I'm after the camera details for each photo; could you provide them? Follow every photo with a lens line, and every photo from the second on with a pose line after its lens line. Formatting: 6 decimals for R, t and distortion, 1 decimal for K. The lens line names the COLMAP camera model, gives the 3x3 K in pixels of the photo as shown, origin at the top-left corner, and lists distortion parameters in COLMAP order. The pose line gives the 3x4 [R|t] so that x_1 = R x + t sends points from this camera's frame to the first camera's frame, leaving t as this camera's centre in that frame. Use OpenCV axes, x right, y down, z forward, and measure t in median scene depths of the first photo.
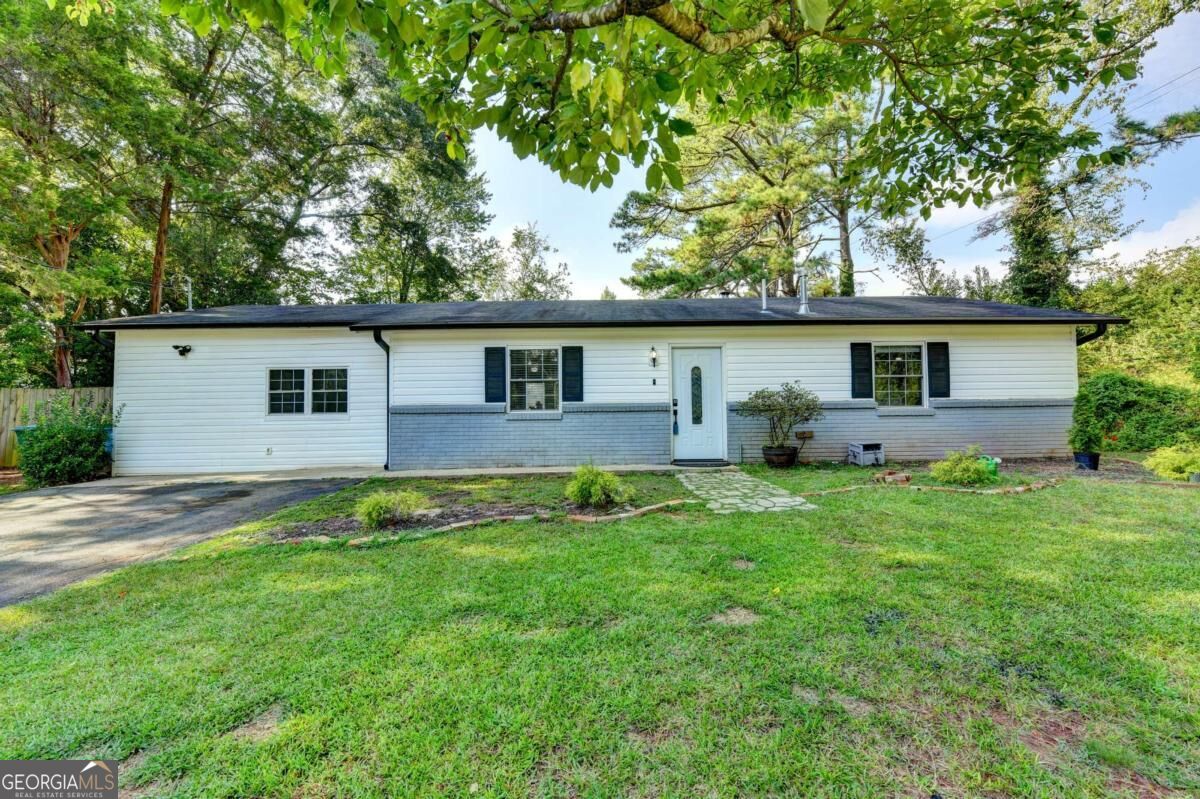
lens RADIAL K [[491.4, 0, 605.6], [0, 491.4, 414.6], [0, 0, 1]] dist [-0.006094, -0.000071]
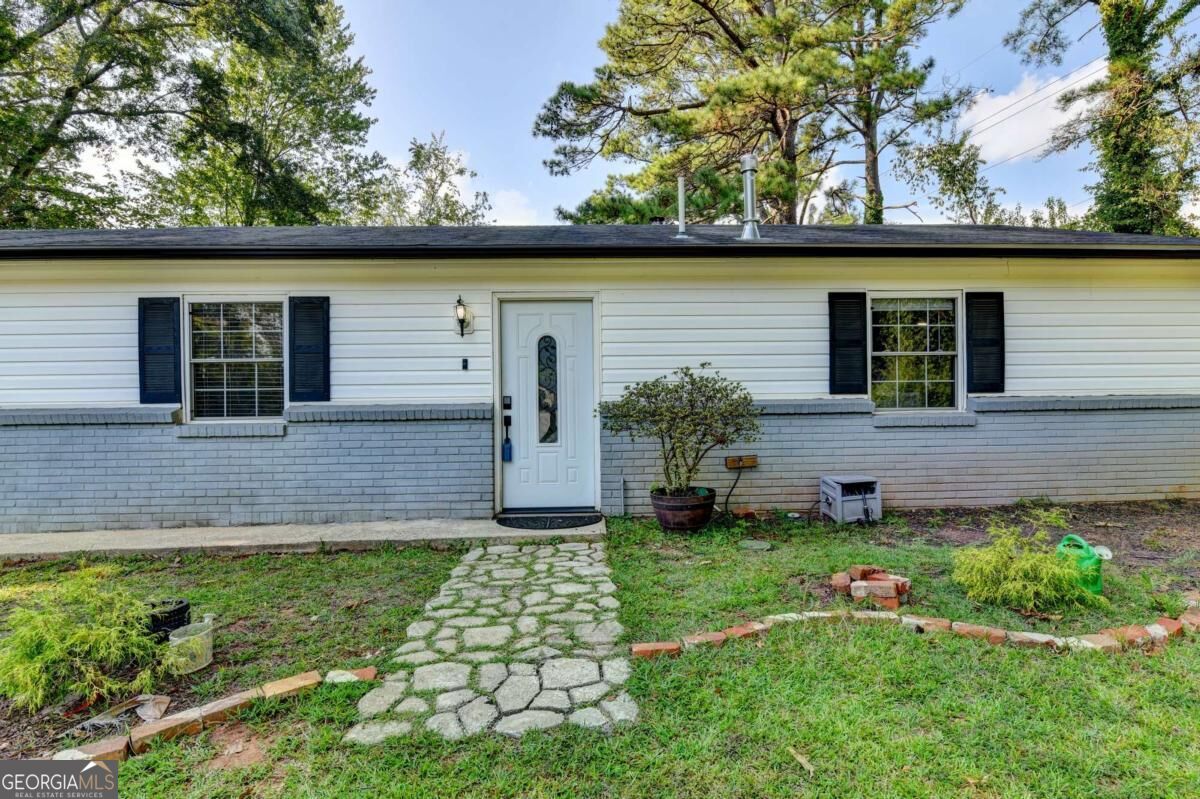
lens RADIAL K [[642.1, 0, 599.4], [0, 642.1, 423.4], [0, 0, 1]] dist [-0.006193, 0.000251]
pose [[0.999110, -0.003219, 0.042046, 0.088004], [0.001858, 0.999474, 0.032383, -0.010013], [-0.042128, -0.032276, 0.998591, 0.120913]]
